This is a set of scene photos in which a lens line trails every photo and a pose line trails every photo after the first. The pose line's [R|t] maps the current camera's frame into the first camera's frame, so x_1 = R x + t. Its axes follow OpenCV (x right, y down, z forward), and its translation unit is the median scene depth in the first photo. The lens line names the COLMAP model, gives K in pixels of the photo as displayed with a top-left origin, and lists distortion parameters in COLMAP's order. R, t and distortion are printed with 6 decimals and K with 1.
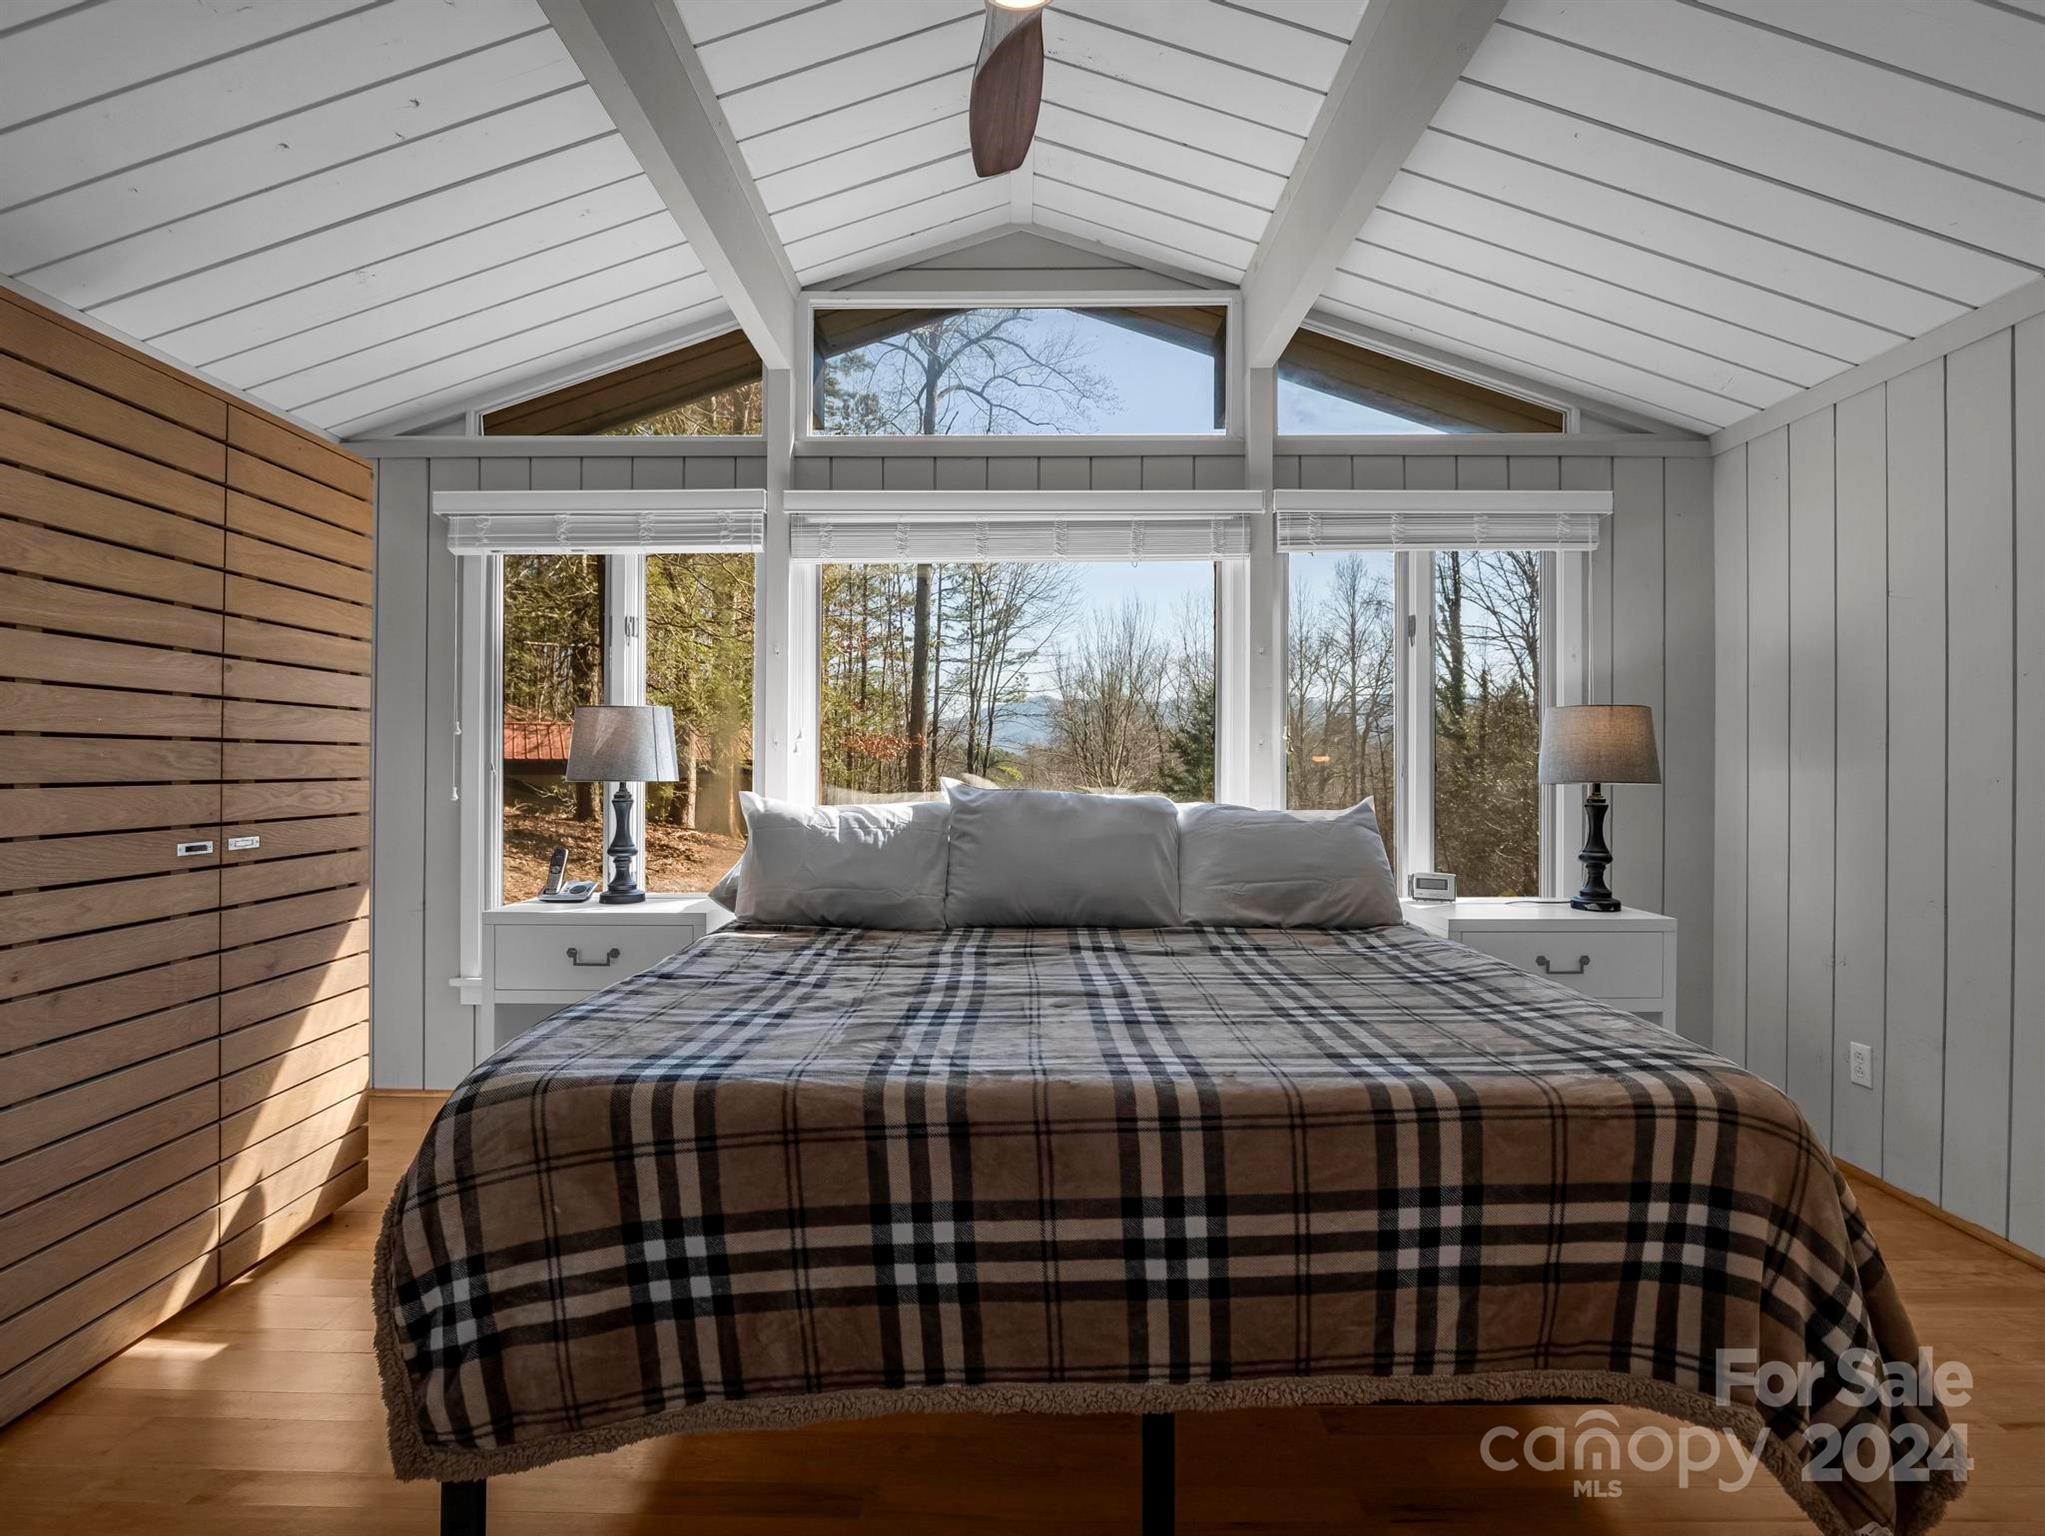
lens RADIAL K [[1006.2, 0, 1021.3], [0, 1006.2, 758.9], [0, 0, 1]] dist [-0.003084, -0.007981]
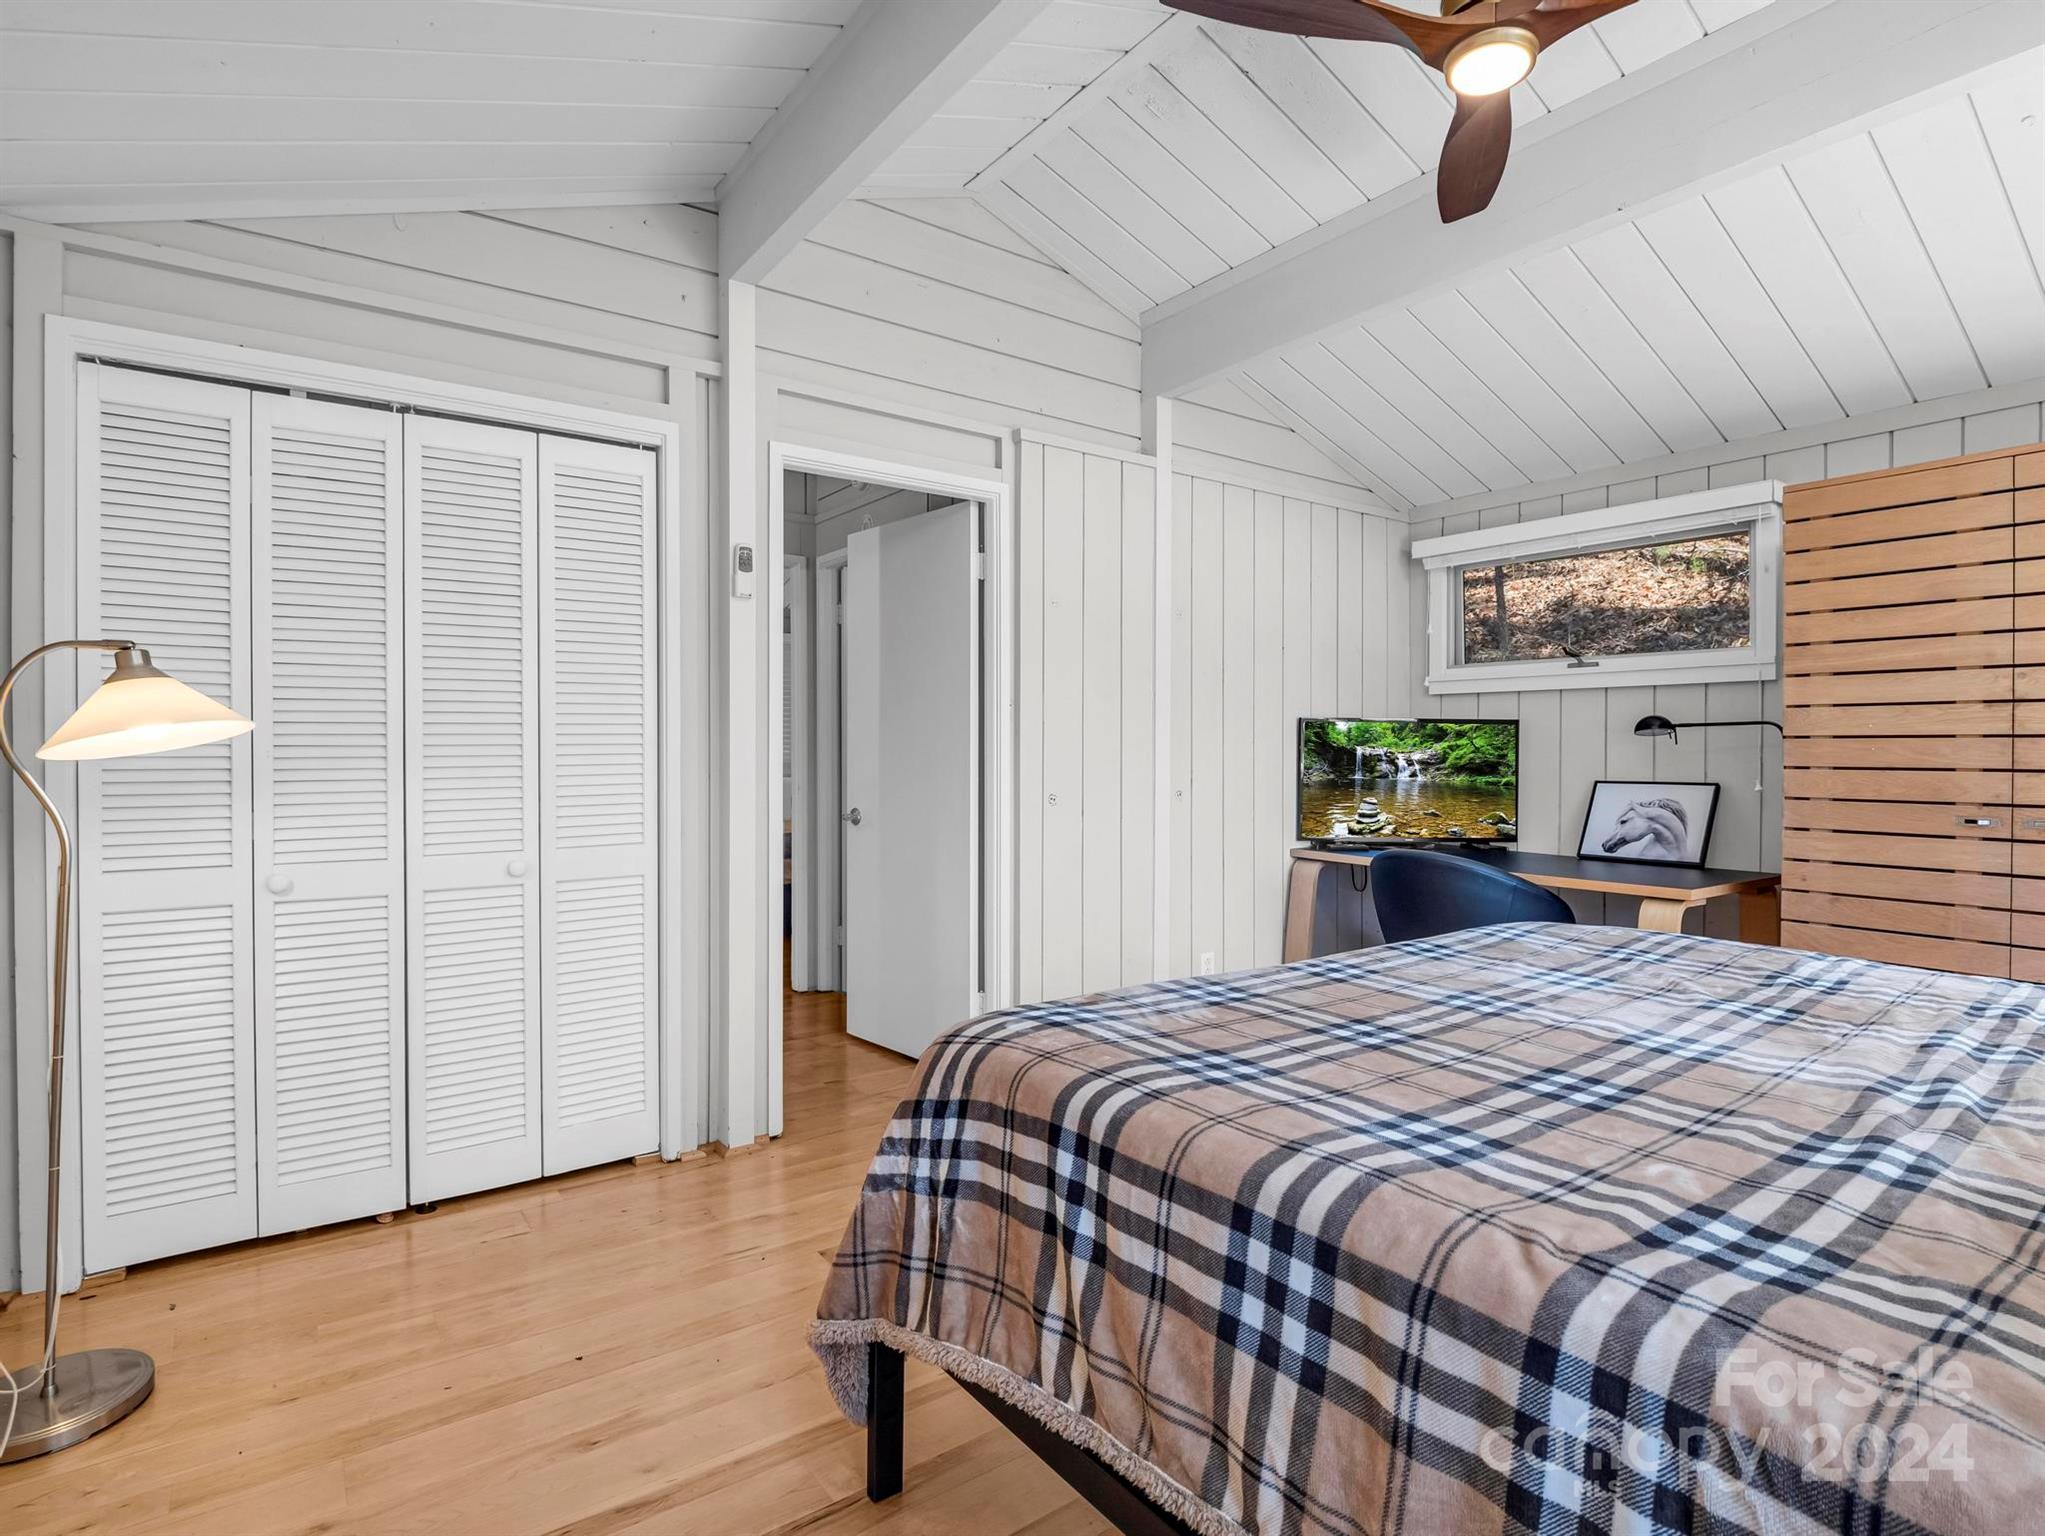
lens RADIAL K [[1006.2, 0, 1032.8], [0, 1006.2, 776.7], [0, 0, 1]] dist [-0.003084, -0.007981]
pose [[-0.788389, 0.012444, -0.615051, 0.705722], [0.000555, 0.999809, 0.019516, 0.005139], [0.615176, 0.015045, -0.788246, 0.985789]]
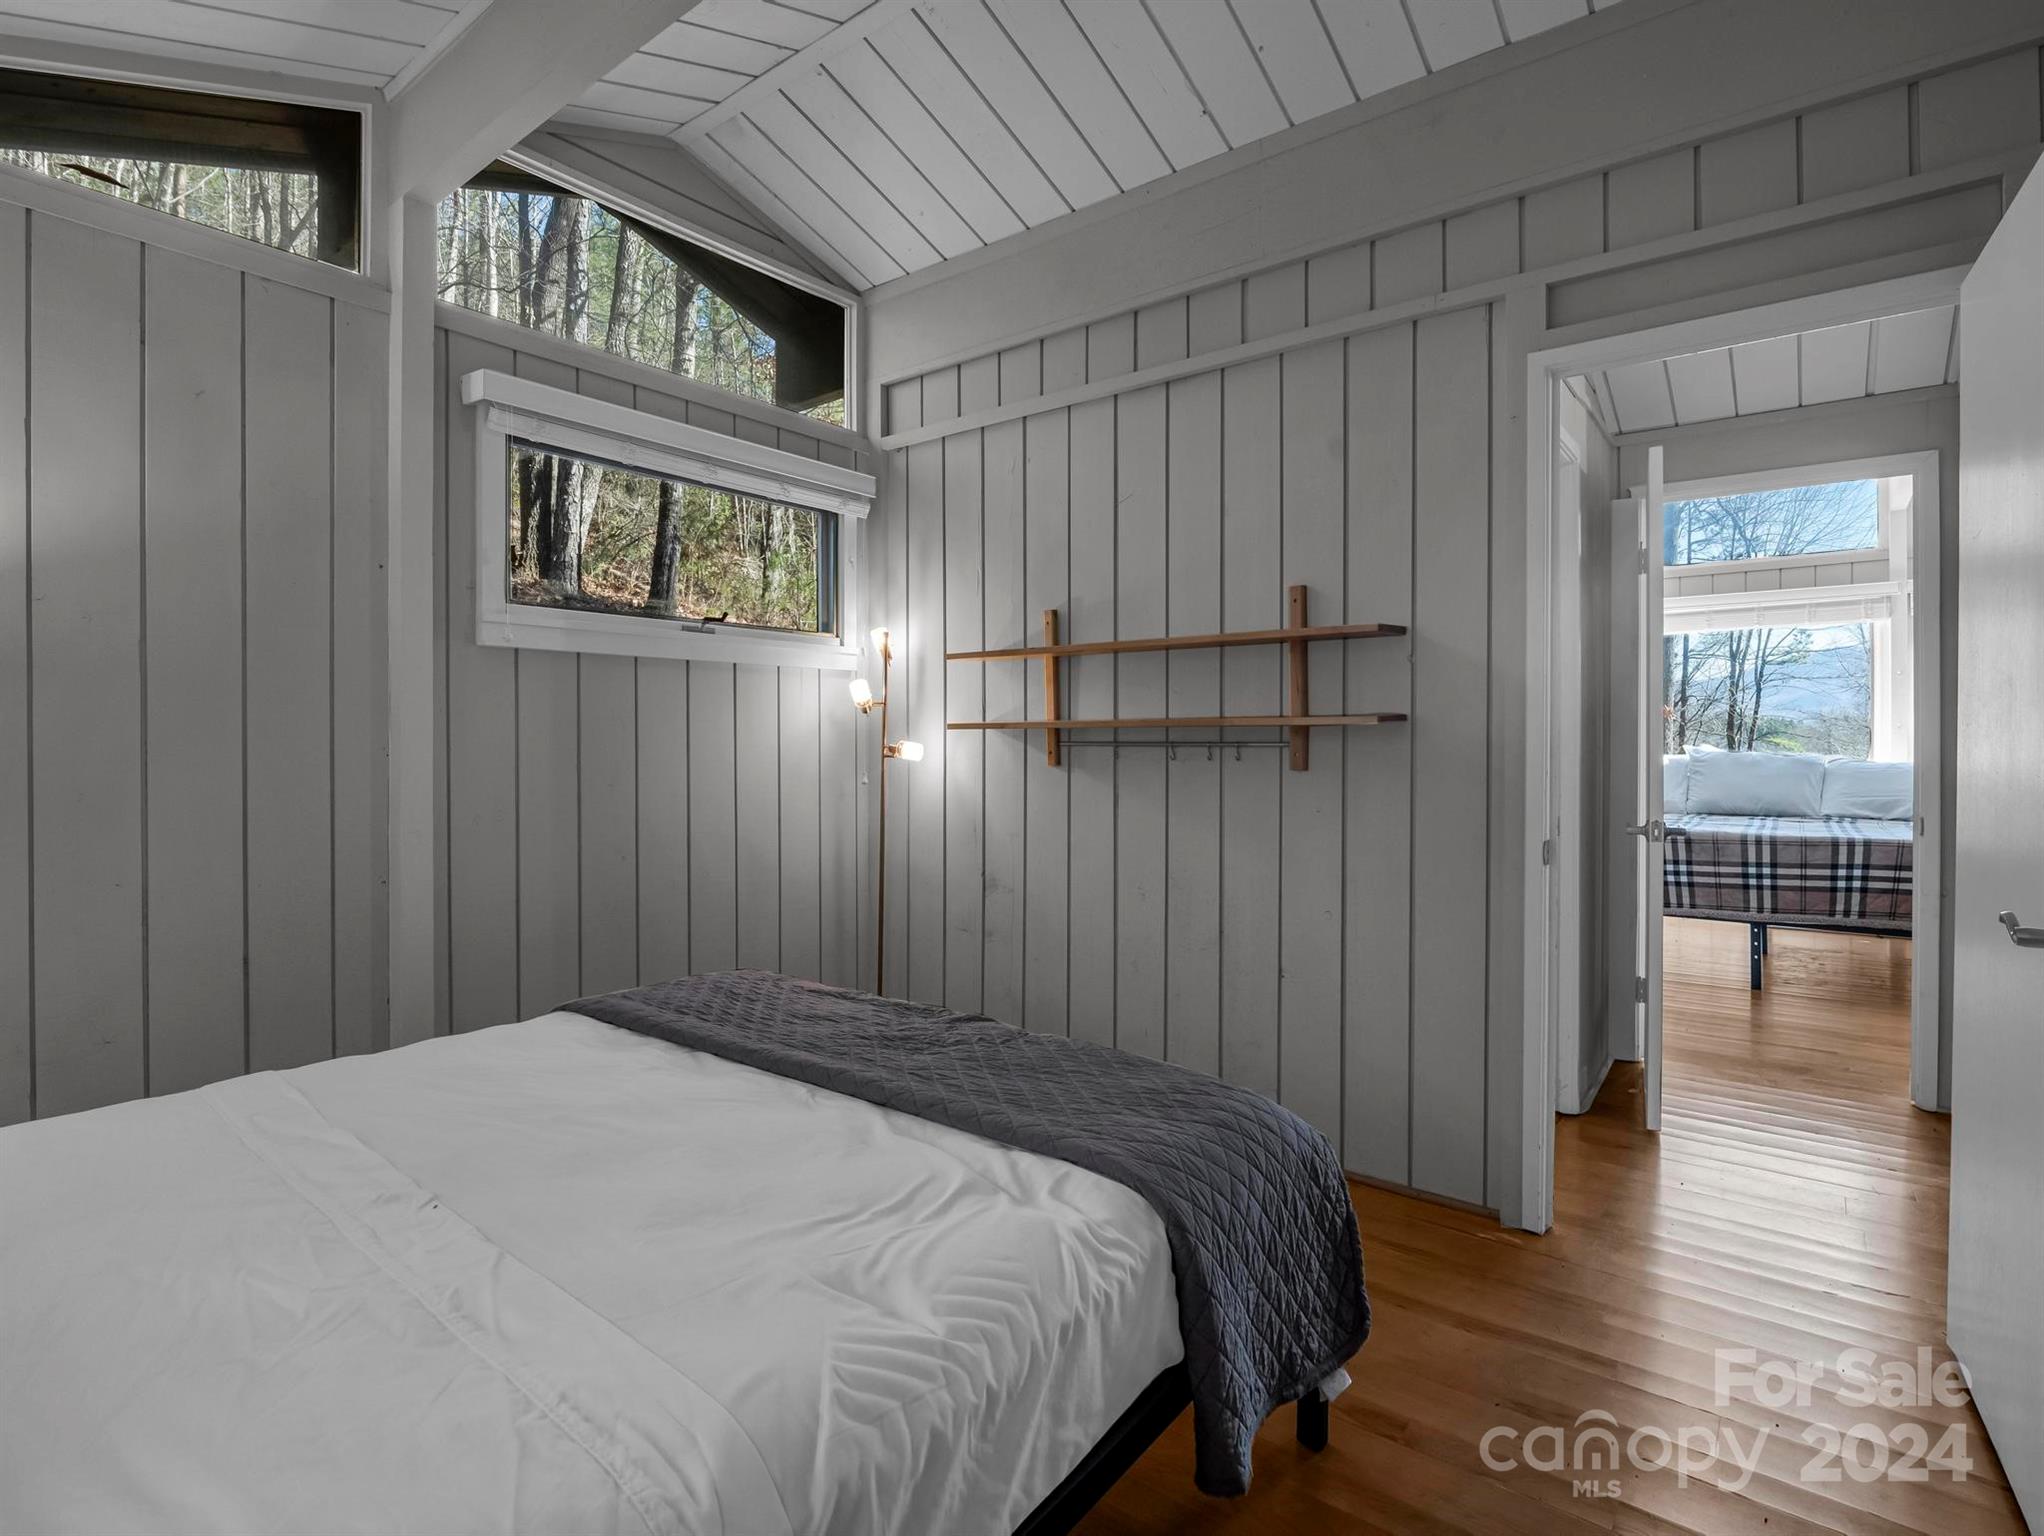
lens RADIAL K [[1005.8, 0, 1055.3], [0, 1005.8, 739.9], [0, 0, 1]] dist [-0.003084, -0.007981]
pose [[0.798786, -0.002303, -0.601611, 0.142852], [0.007039, 0.999960, 0.005518, -0.013731], [0.601574, -0.008643, 0.798770, -1.588373]]
